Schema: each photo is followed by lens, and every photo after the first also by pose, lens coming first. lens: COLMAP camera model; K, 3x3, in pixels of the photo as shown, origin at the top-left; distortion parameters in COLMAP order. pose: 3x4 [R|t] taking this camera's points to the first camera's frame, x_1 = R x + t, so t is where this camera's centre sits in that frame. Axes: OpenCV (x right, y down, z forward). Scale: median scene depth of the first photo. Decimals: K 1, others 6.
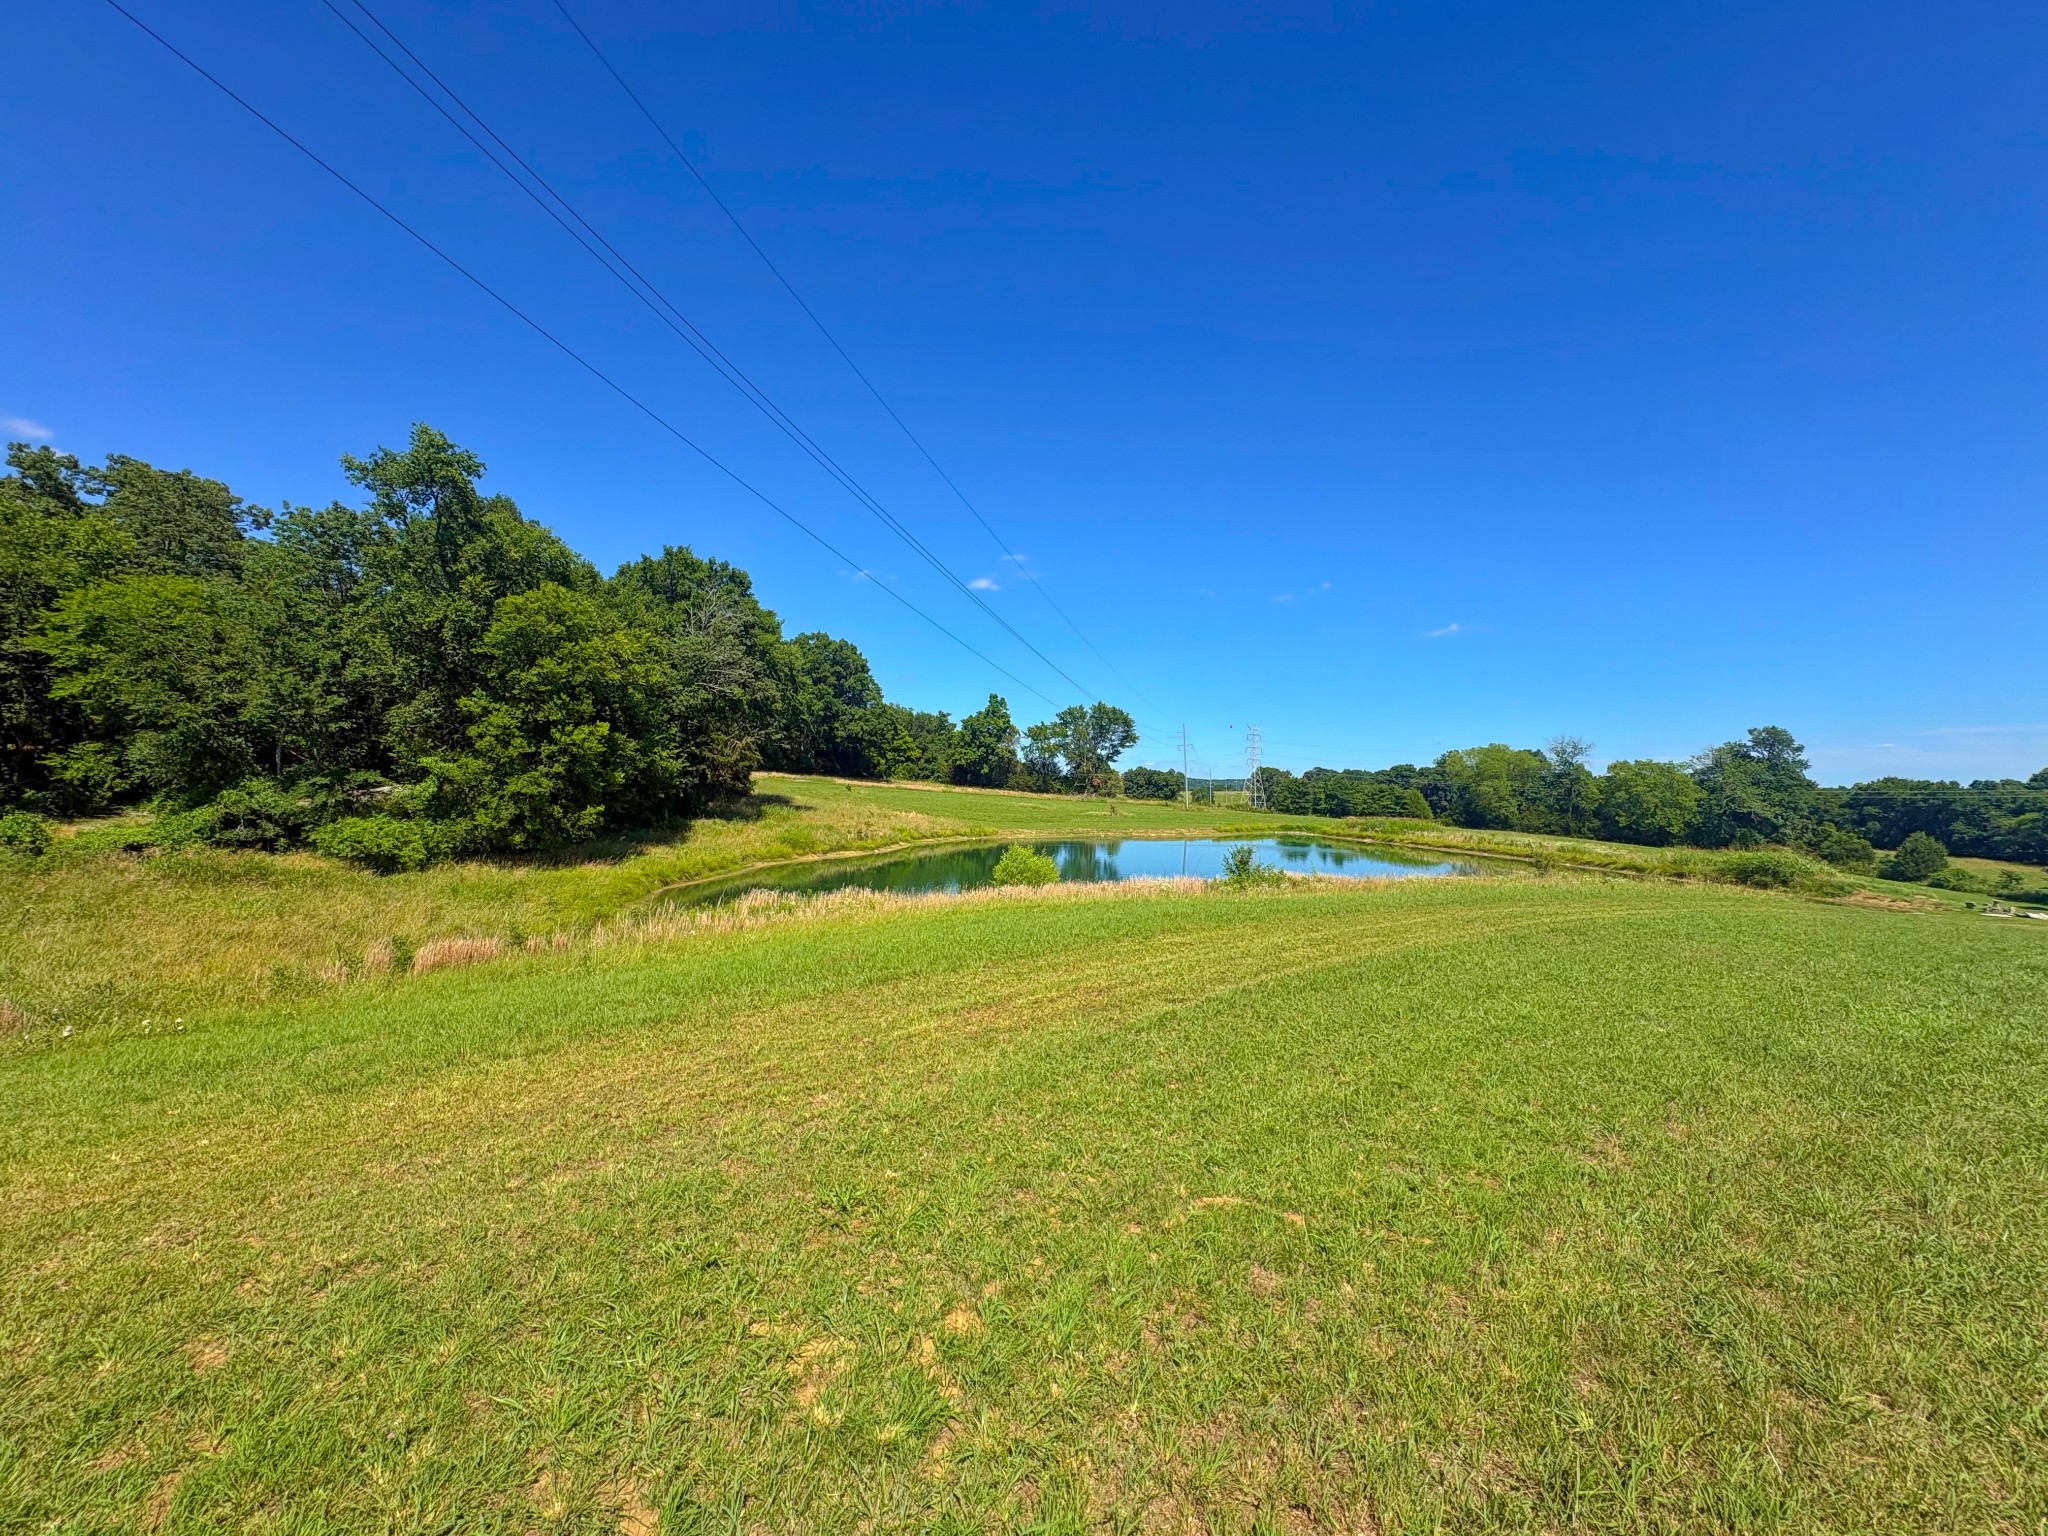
lens RADIAL K [[814.9, 0, 1024.0], [0, 814.9, 768.0], [0, 0, 1]] dist [-0.000723, -0.000303]
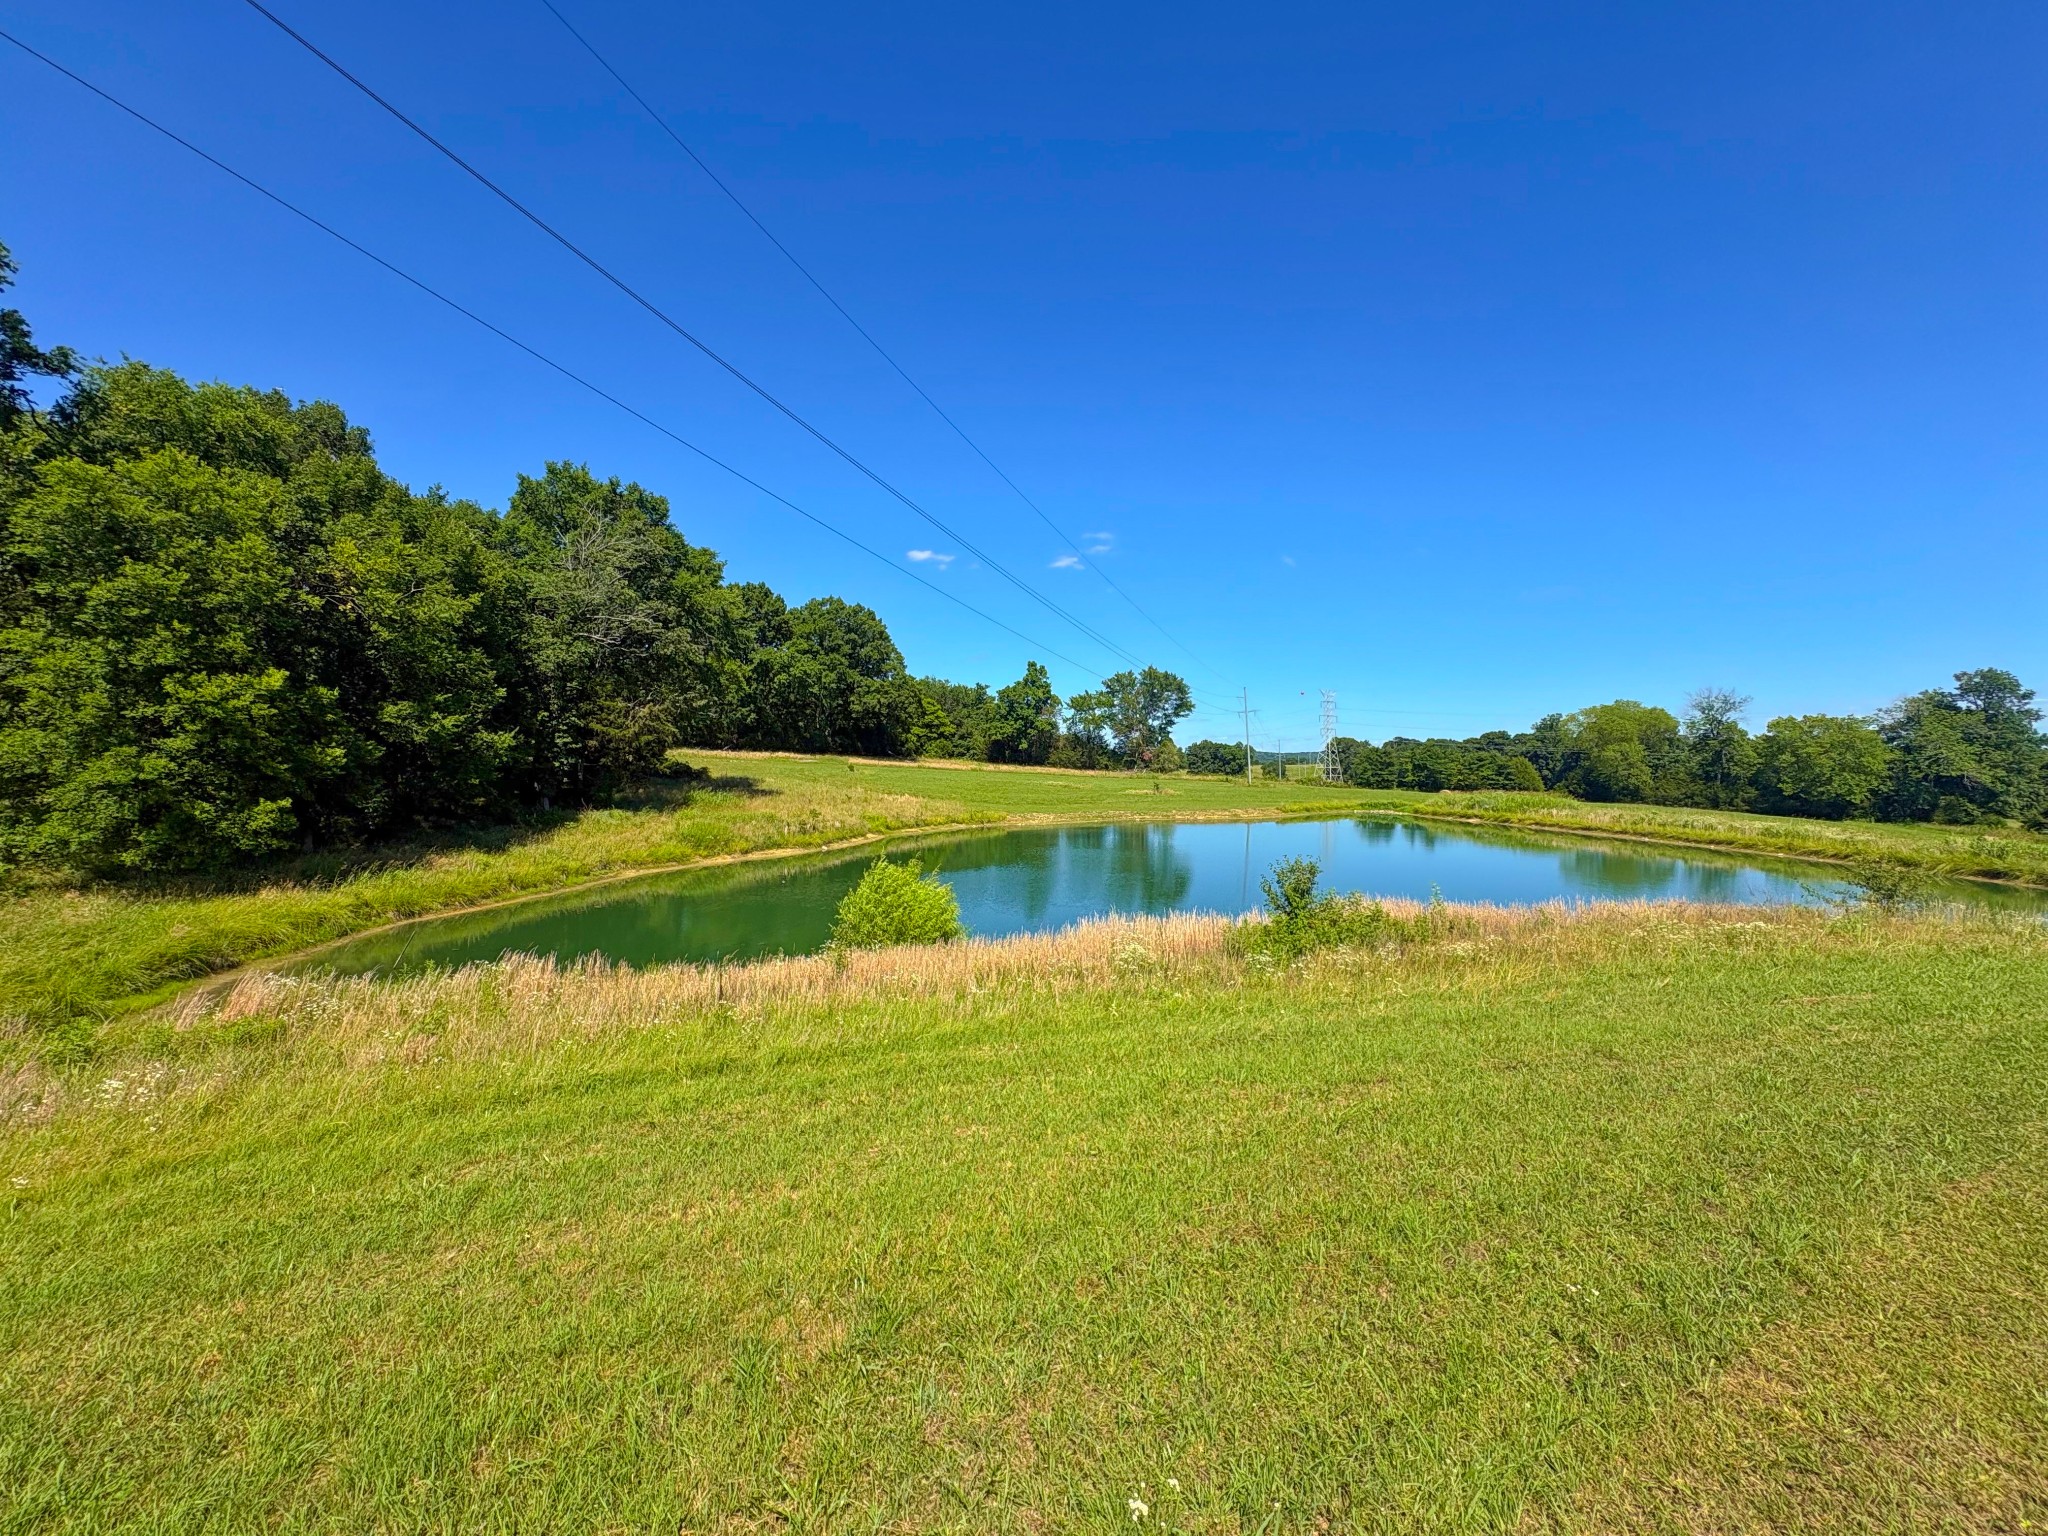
lens RADIAL K [[814.9, 0, 1024.0], [0, 814.9, 768.0], [0, 0, 1]] dist [-0.000723, -0.000303]
pose [[0.996316, -0.019510, -0.083511, 0.033078], [0.021744, 0.999428, 0.025919, 0.004810], [0.082957, -0.027639, 0.996170, 0.112131]]
